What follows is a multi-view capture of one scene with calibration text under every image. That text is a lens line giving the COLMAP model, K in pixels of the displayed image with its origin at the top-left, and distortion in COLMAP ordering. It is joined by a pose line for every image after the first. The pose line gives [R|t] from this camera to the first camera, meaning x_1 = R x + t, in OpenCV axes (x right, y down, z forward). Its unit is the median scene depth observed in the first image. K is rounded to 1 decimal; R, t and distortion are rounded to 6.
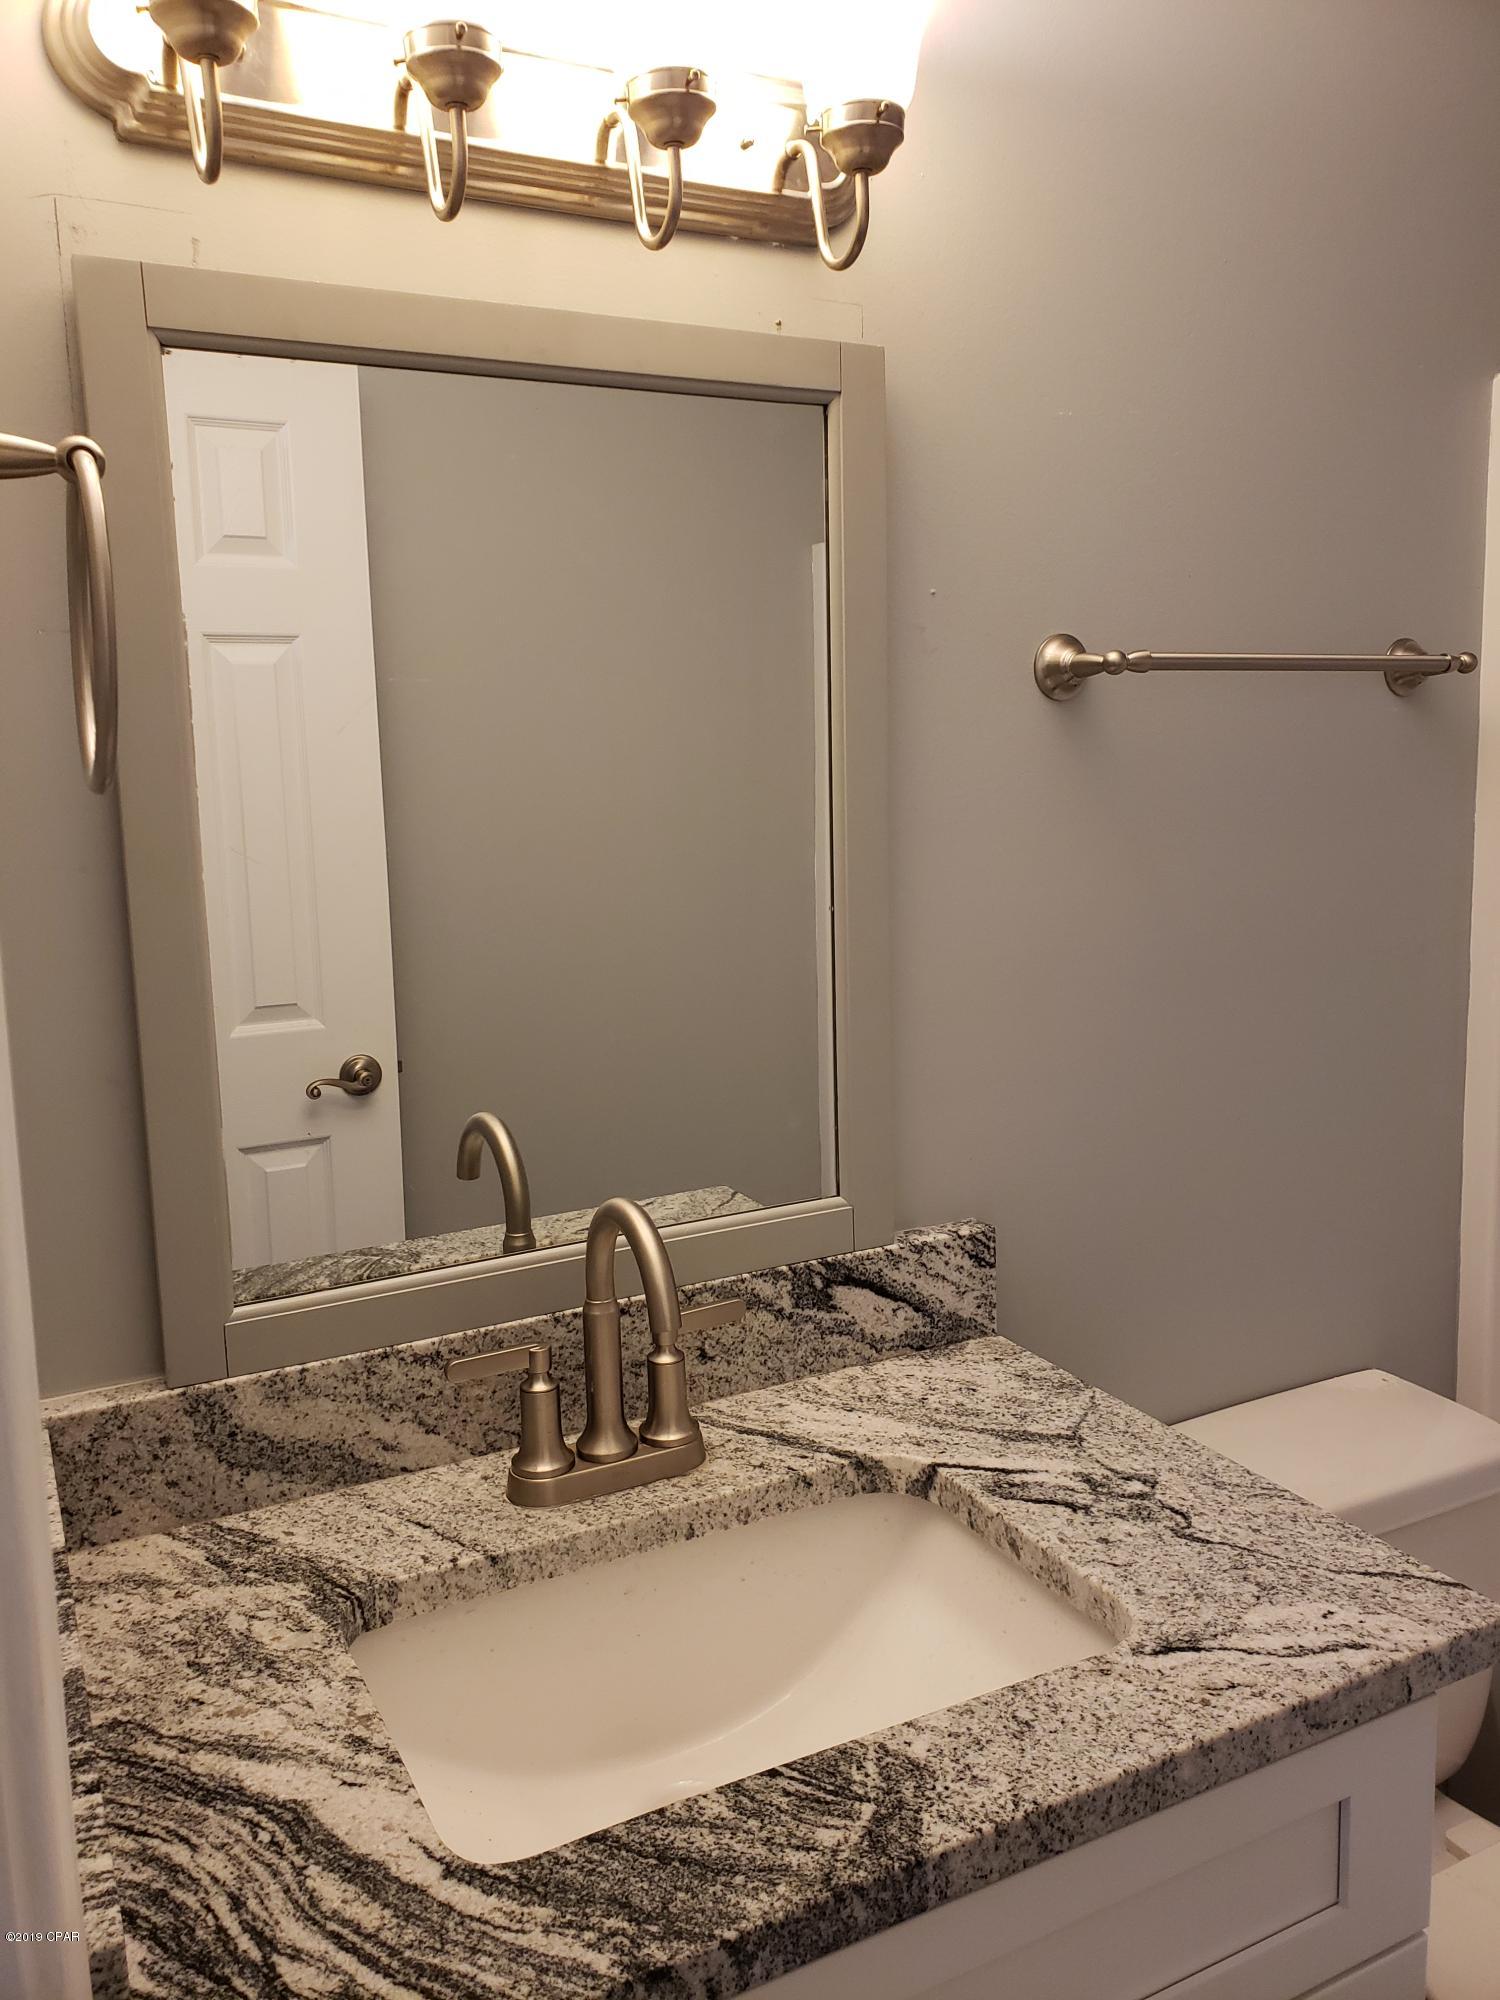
lens RADIAL K [[1767.8, 0, 678.1], [0, 1767.8, 1002.3], [0, 0, 1]] dist [-0.148659, 0.290587]
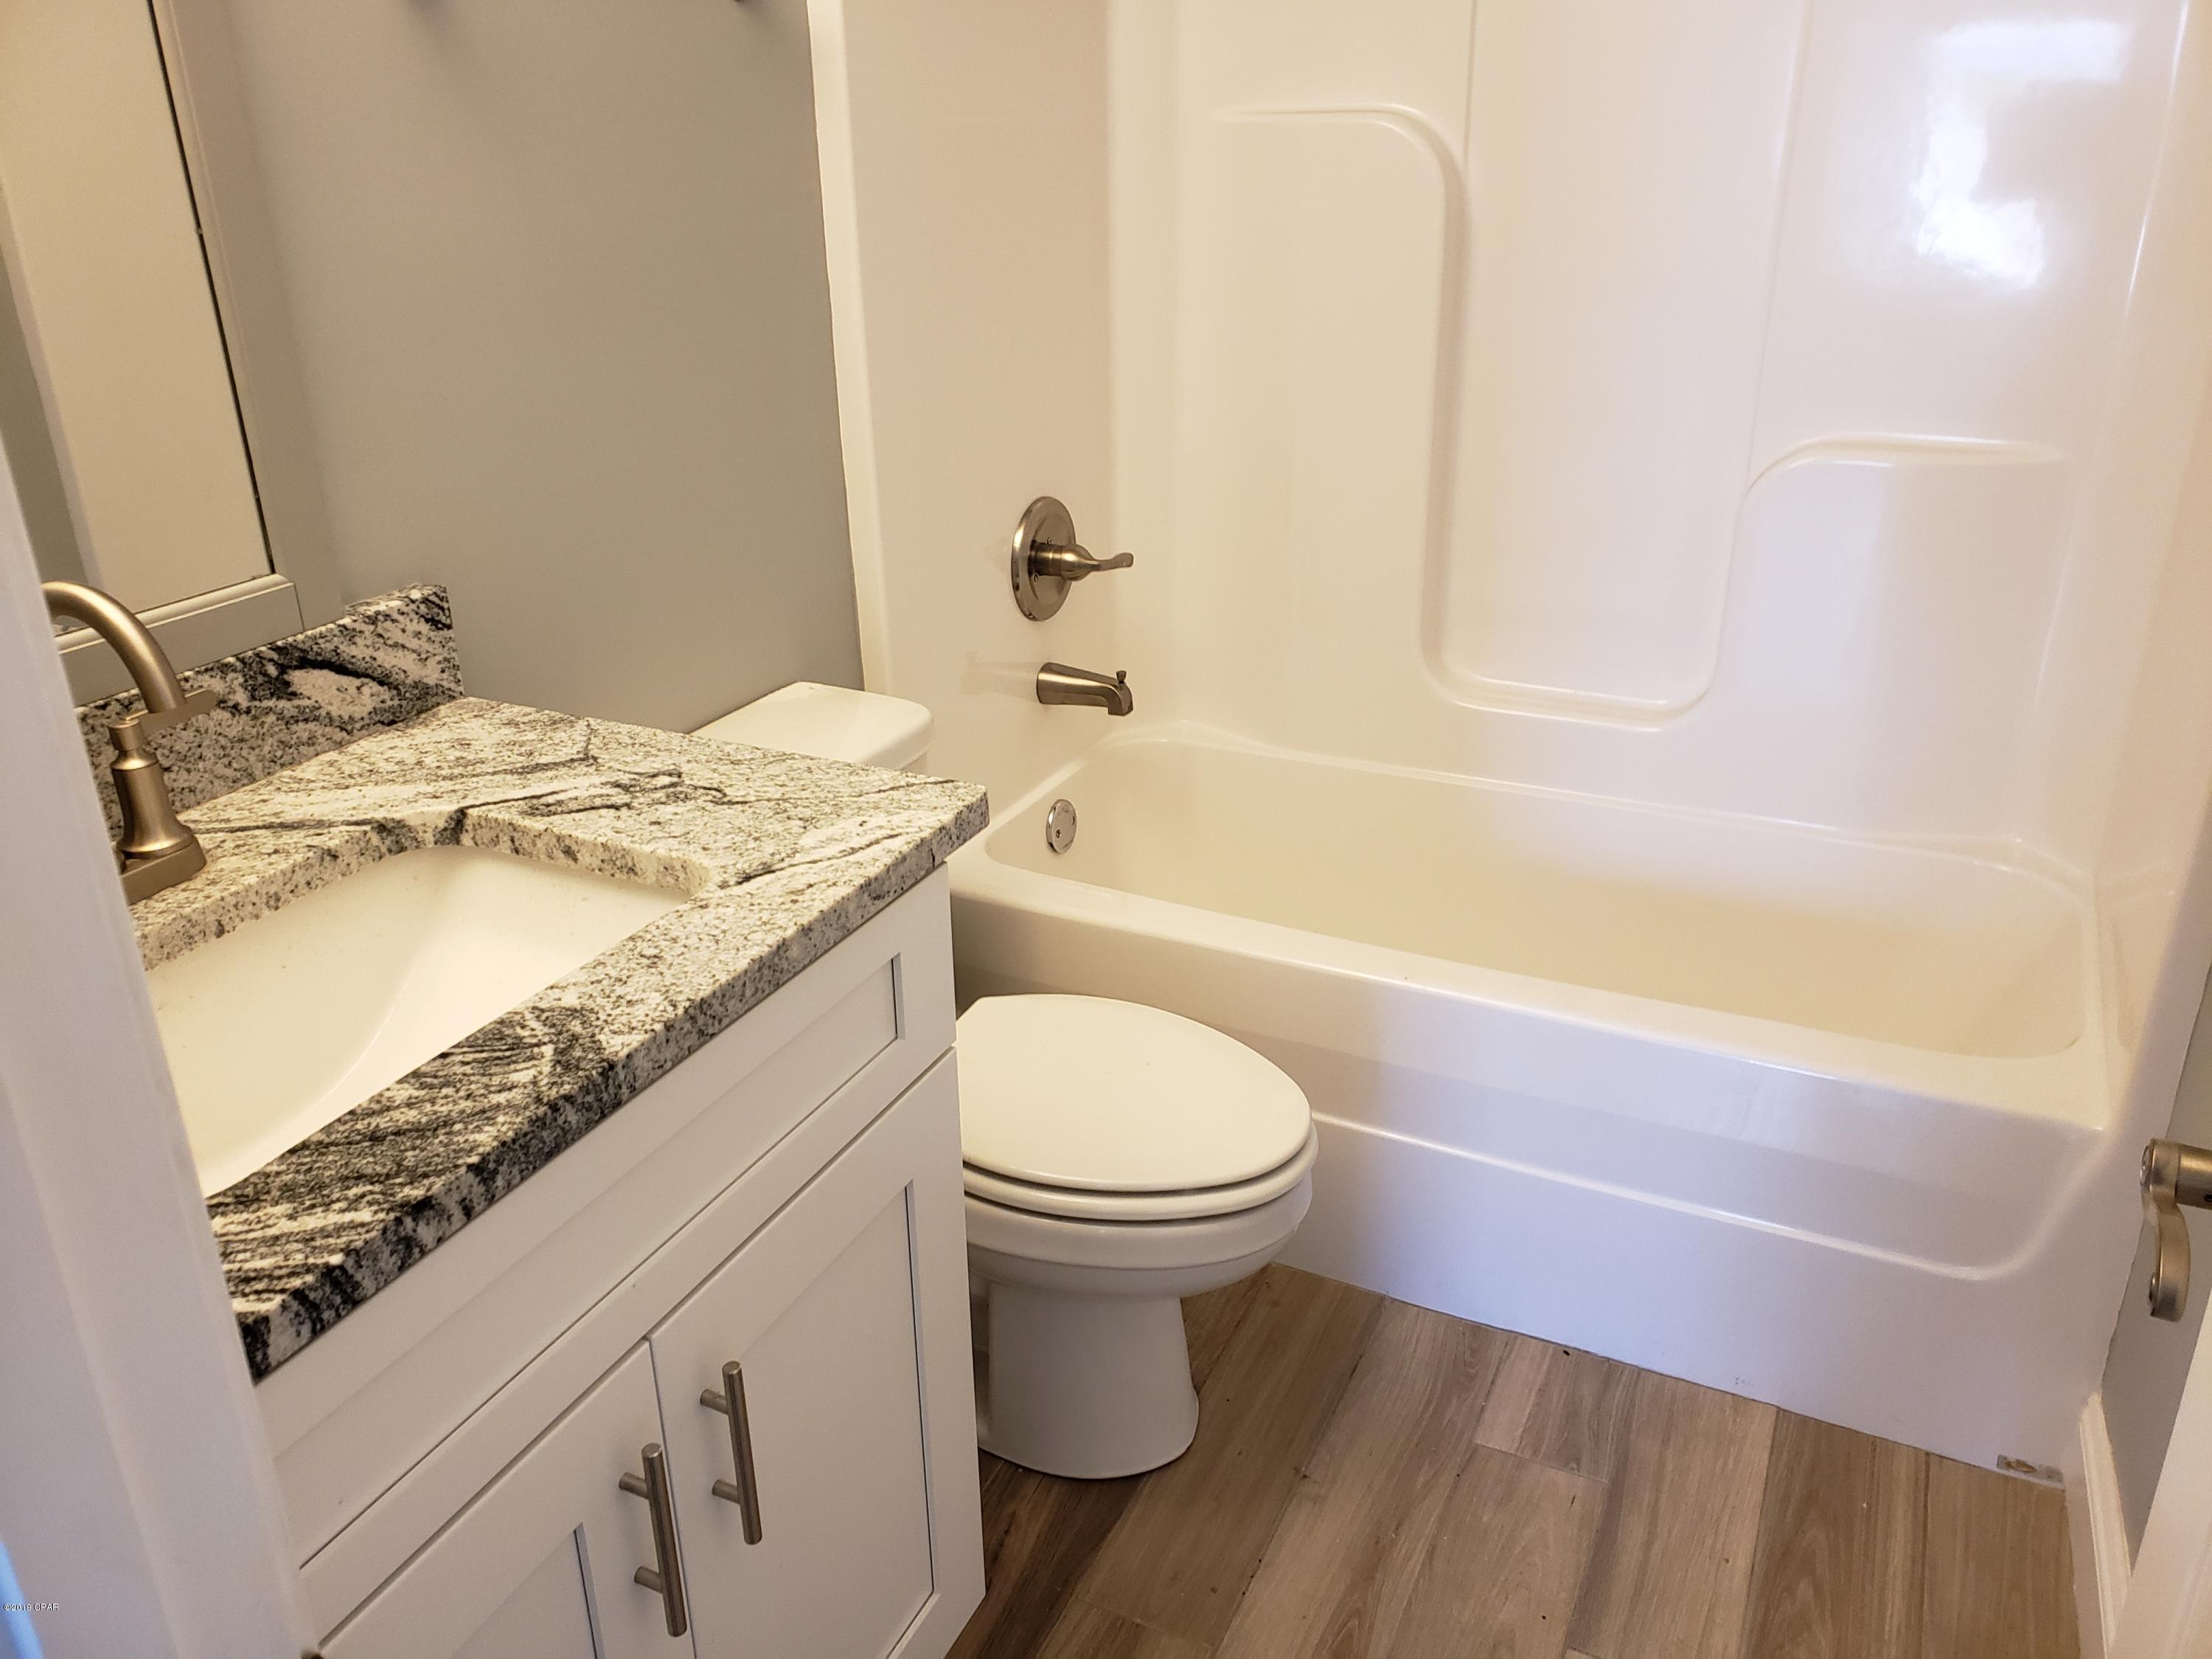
lens RADIAL K [[1739.9, 0, 1106.0], [0, 1739.9, 829.5], [0, 0, 1]] dist [0.030162, 0.013335]
pose [[0.826046, -0.231956, 0.513657, -0.088179], [0.093185, 0.955049, 0.281422, 0.026220], [-0.555845, -0.184602, 0.810529, -0.061527]]
